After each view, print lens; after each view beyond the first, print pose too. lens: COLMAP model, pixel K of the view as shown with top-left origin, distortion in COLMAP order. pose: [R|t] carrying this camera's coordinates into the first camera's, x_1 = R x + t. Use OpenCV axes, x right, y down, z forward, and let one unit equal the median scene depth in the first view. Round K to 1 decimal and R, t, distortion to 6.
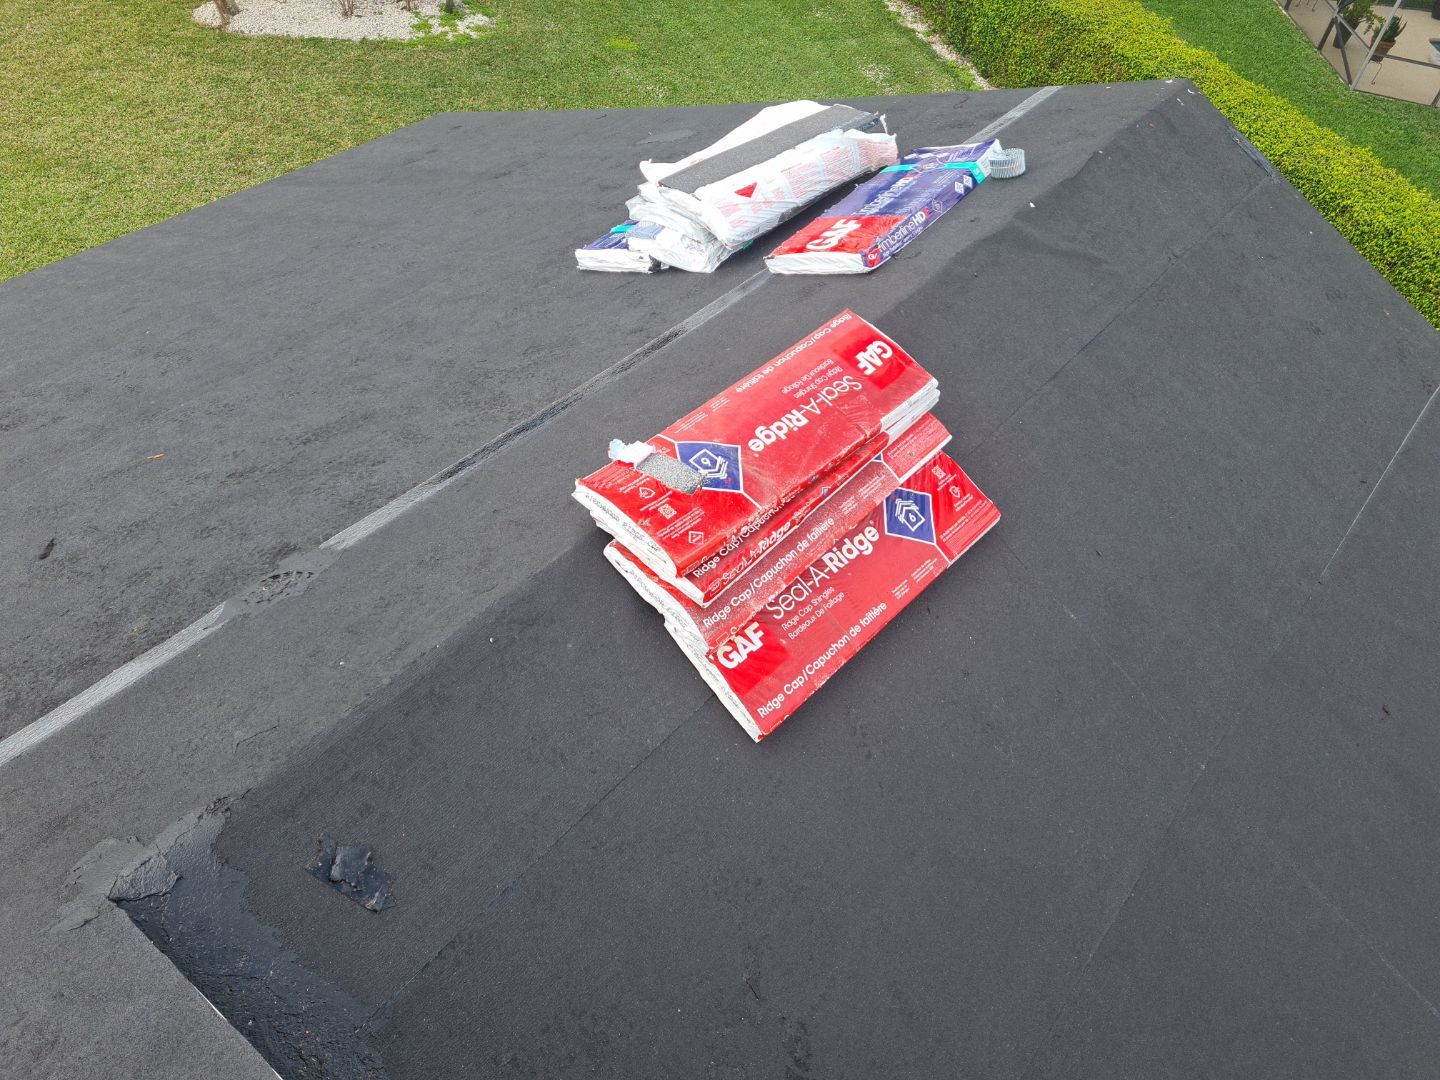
lens RADIAL K [[1086.4, 0, 707.3], [0, 1086.4, 548.7], [0, 0, 1]] dist [0.069997, -0.051991]
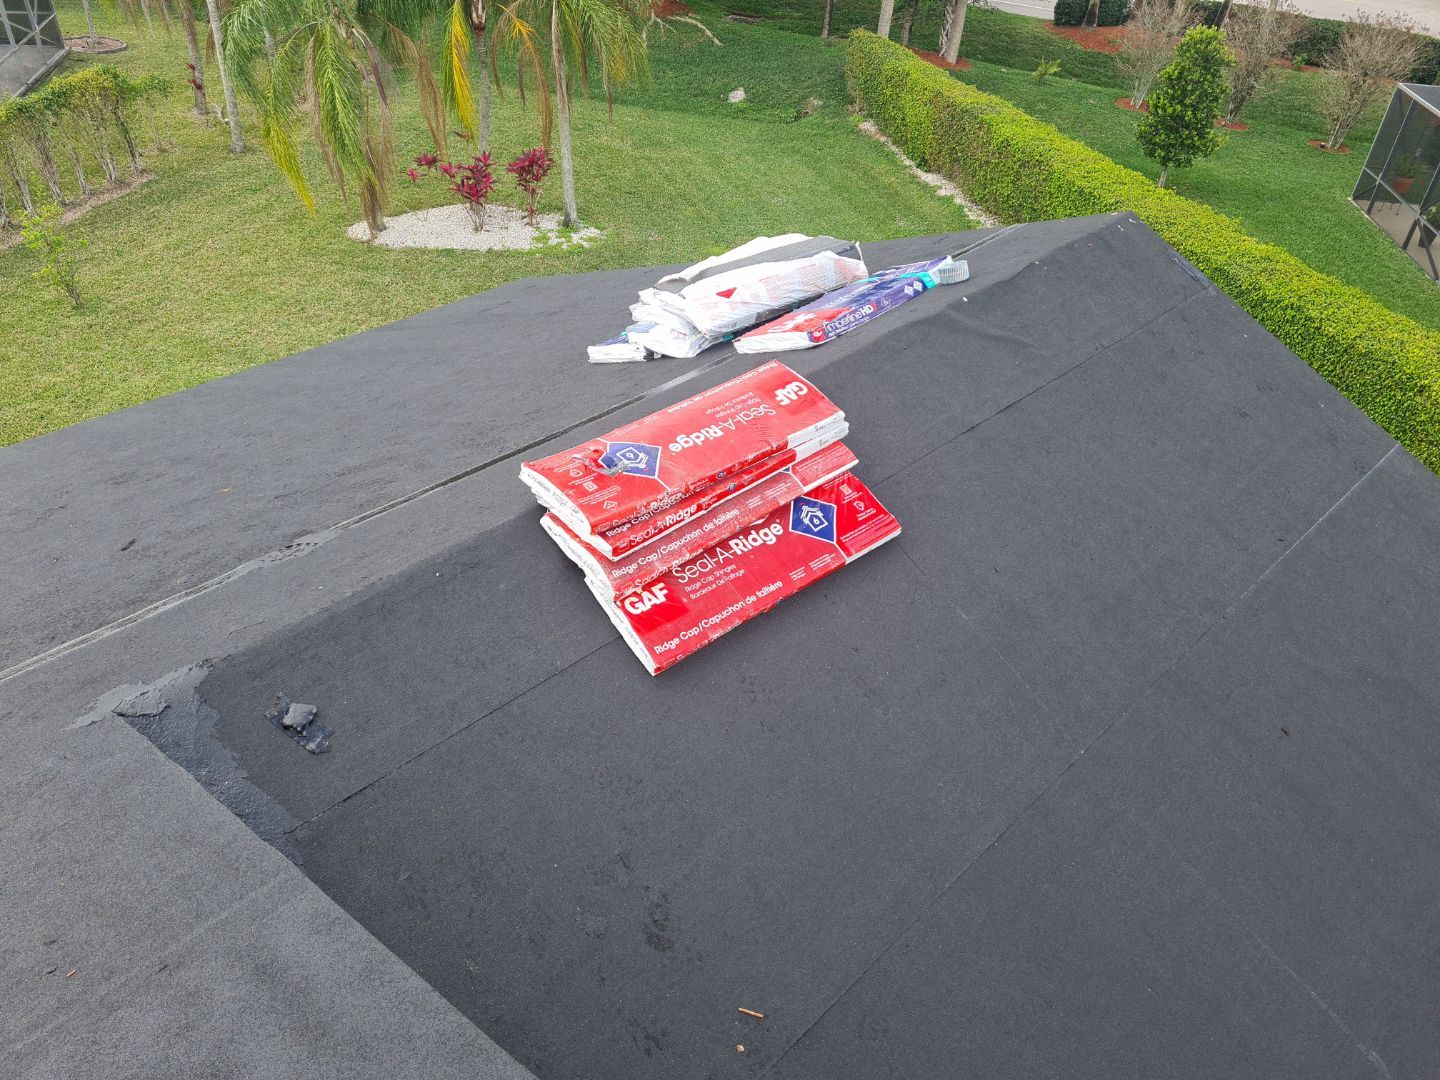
lens RADIAL K [[1086.4, 0, 688.0], [0, 1086.4, 554.0], [0, 0, 1]] dist [0.069997, -0.051991]
pose [[0.993380, 0.020265, -0.113077, 0.163334], [-0.039340, 0.984813, -0.169104, 0.187179], [0.107933, 0.172433, 0.979090, -0.140719]]
